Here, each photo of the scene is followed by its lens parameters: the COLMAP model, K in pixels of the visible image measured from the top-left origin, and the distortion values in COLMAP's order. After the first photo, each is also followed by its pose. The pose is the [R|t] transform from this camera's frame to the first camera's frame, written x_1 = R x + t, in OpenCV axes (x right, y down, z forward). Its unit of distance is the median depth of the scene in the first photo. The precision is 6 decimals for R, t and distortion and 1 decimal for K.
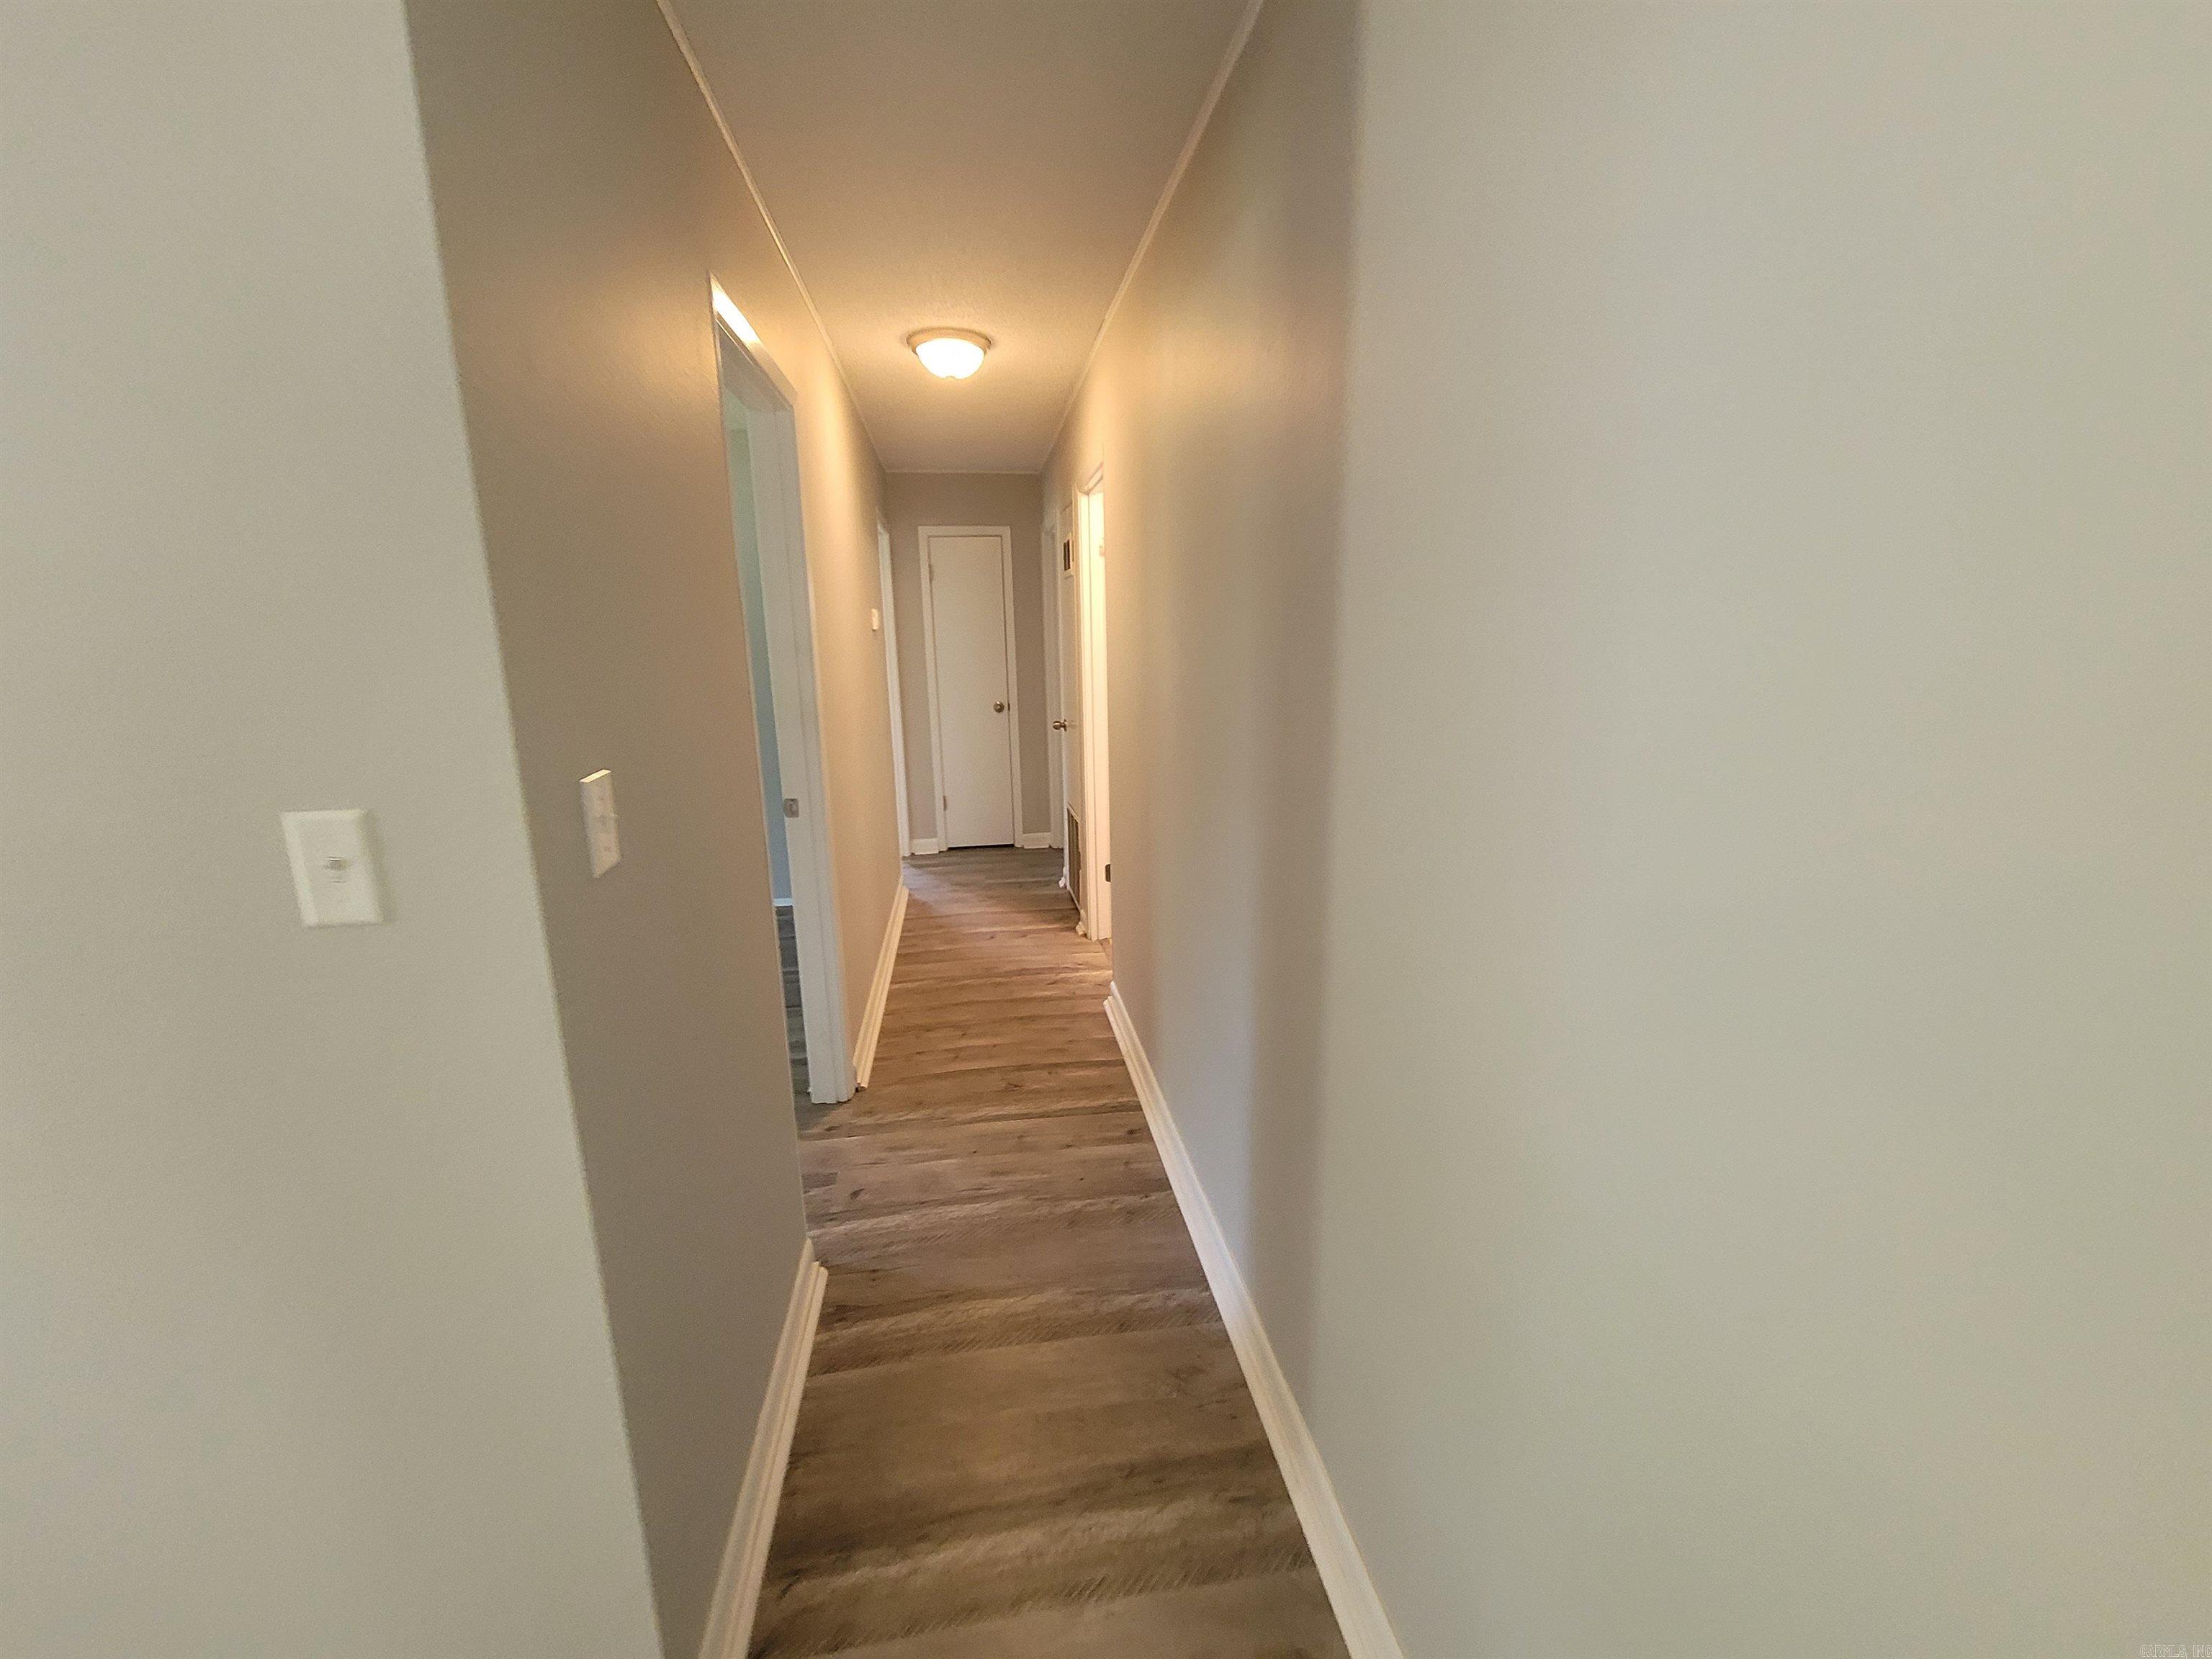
lens RADIAL K [[901.4, 0, 1109.3], [0, 901.4, 833.8], [0, 0, 1]] dist [-0.003344, -0.000331]
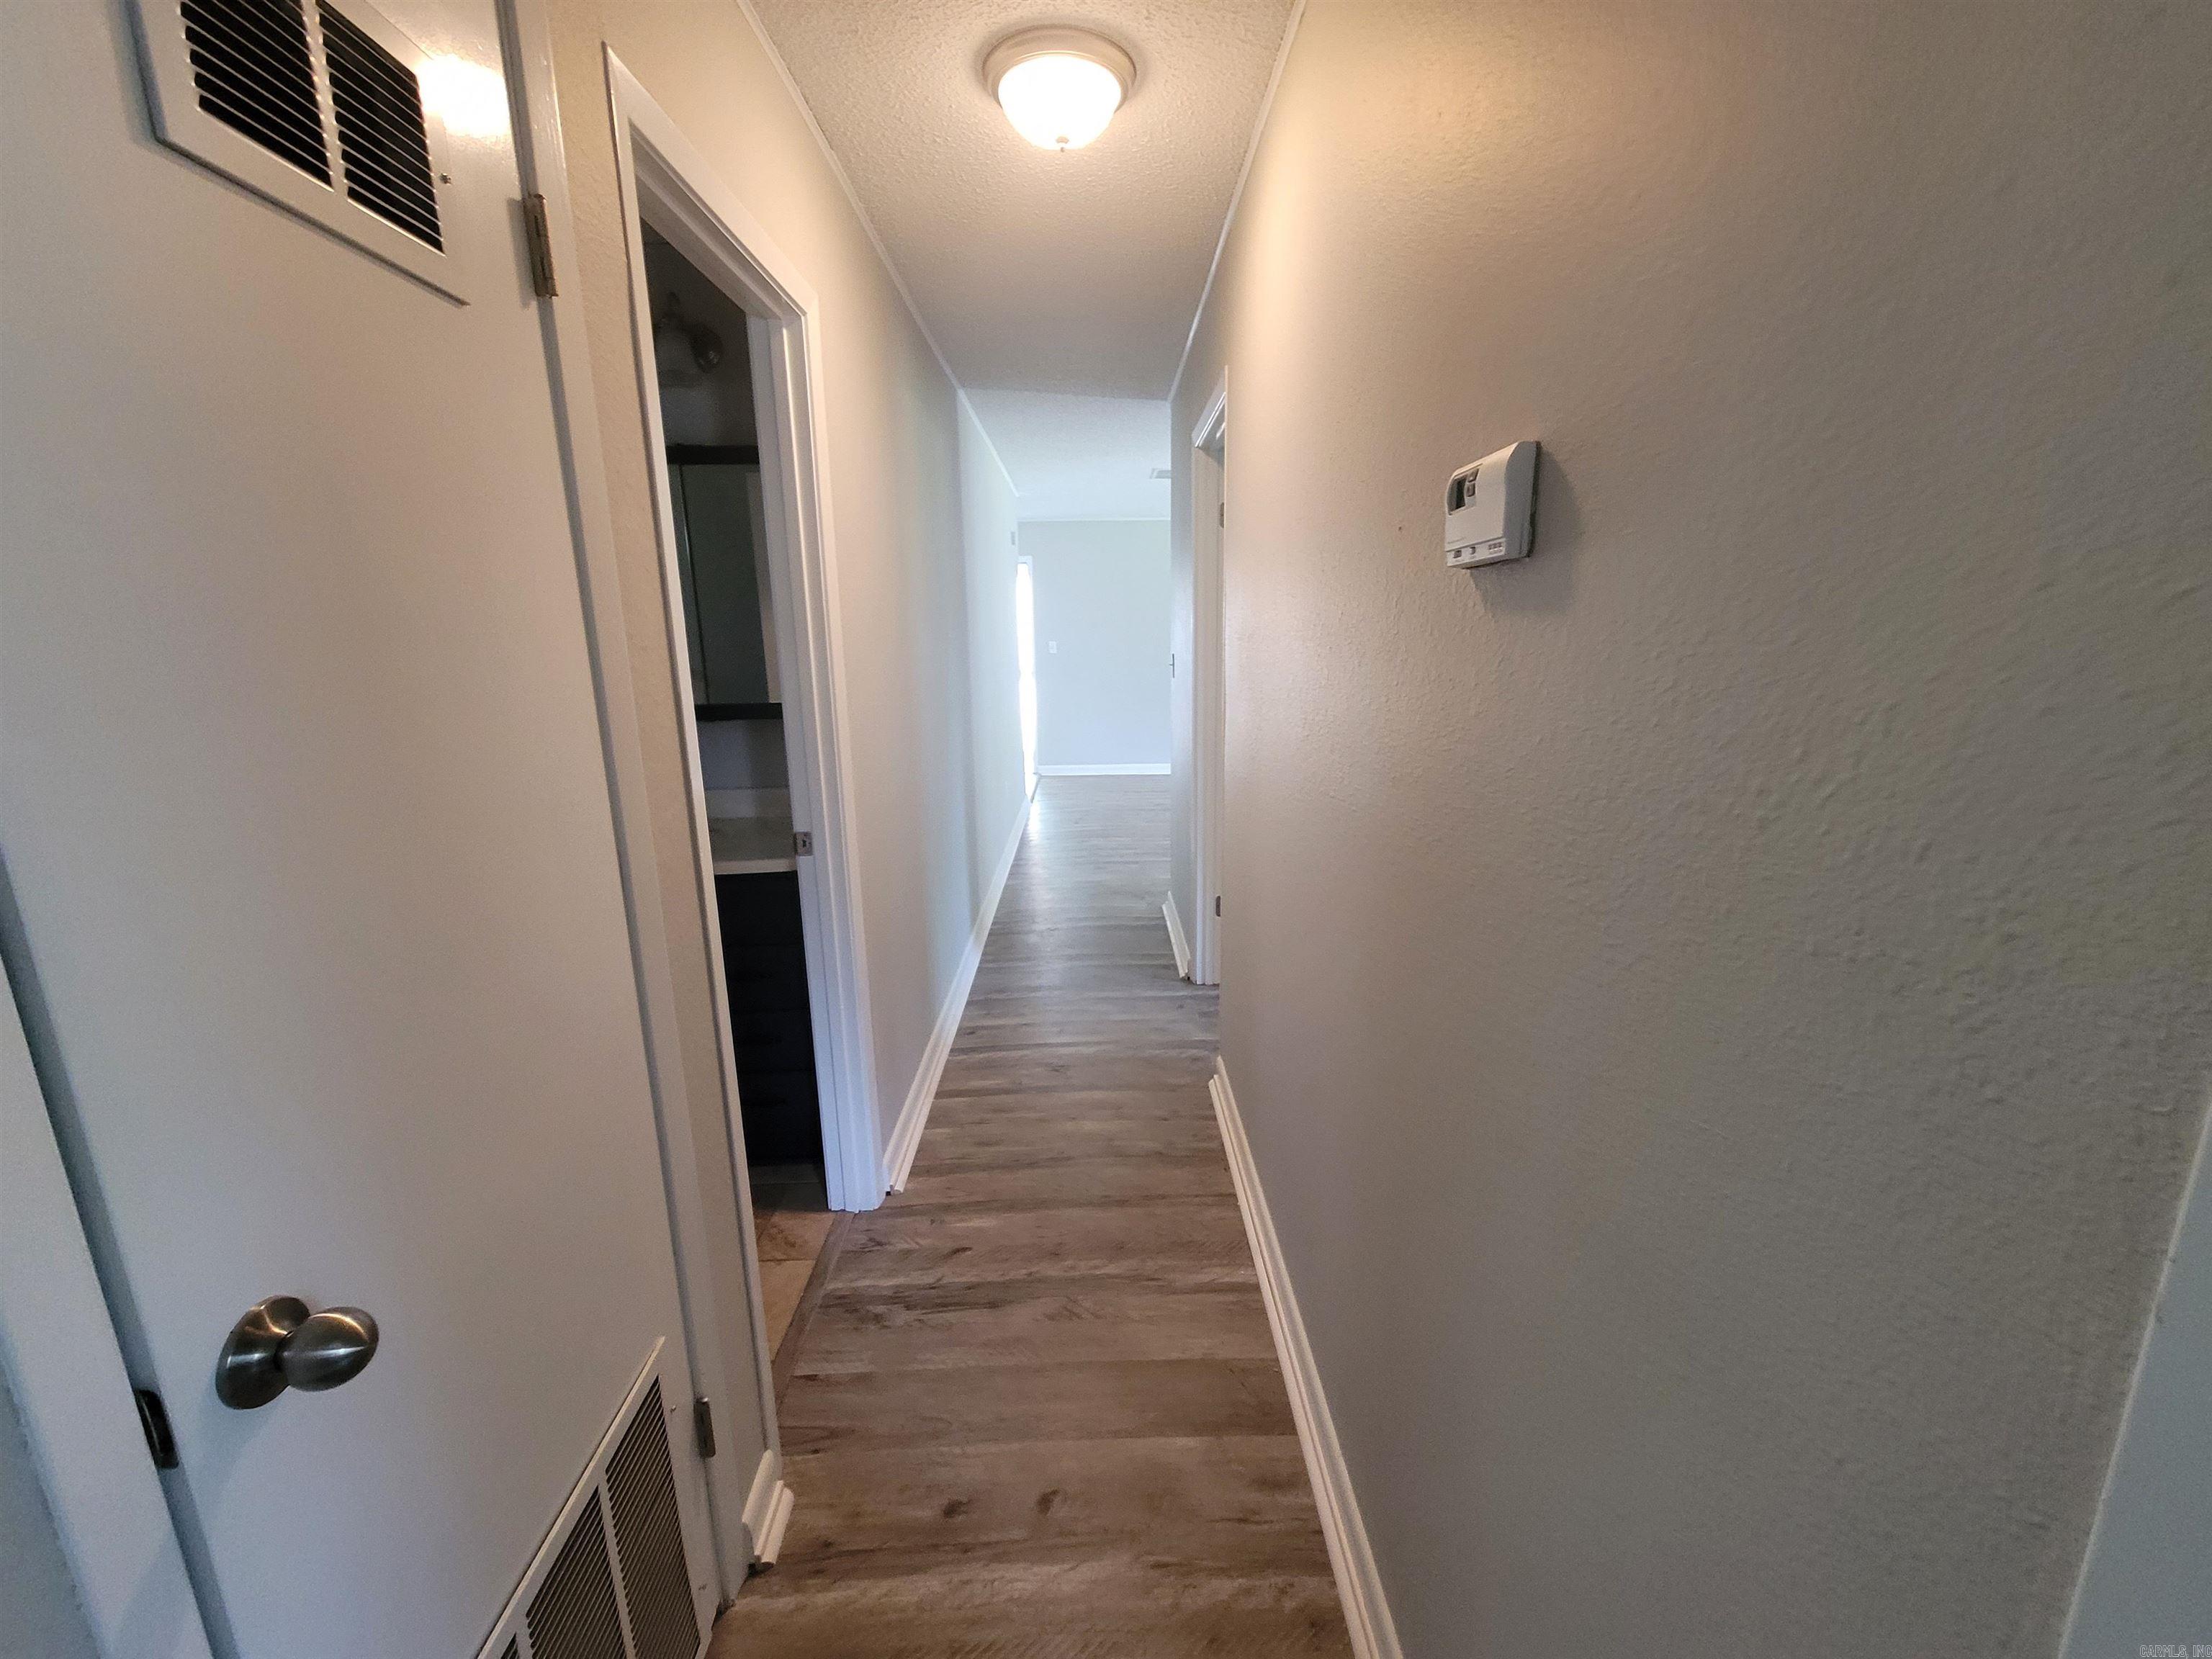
lens RADIAL K [[901.4, 0, 1116.1], [0, 901.4, 830.1], [0, 0, 1]] dist [-0.003344, -0.000331]
pose [[-0.991822, -0.000712, 0.127630, -0.232927], [0.052634, 0.908710, 0.414096, -0.300104], [-0.116274, 0.417427, -0.901241, 1.394448]]
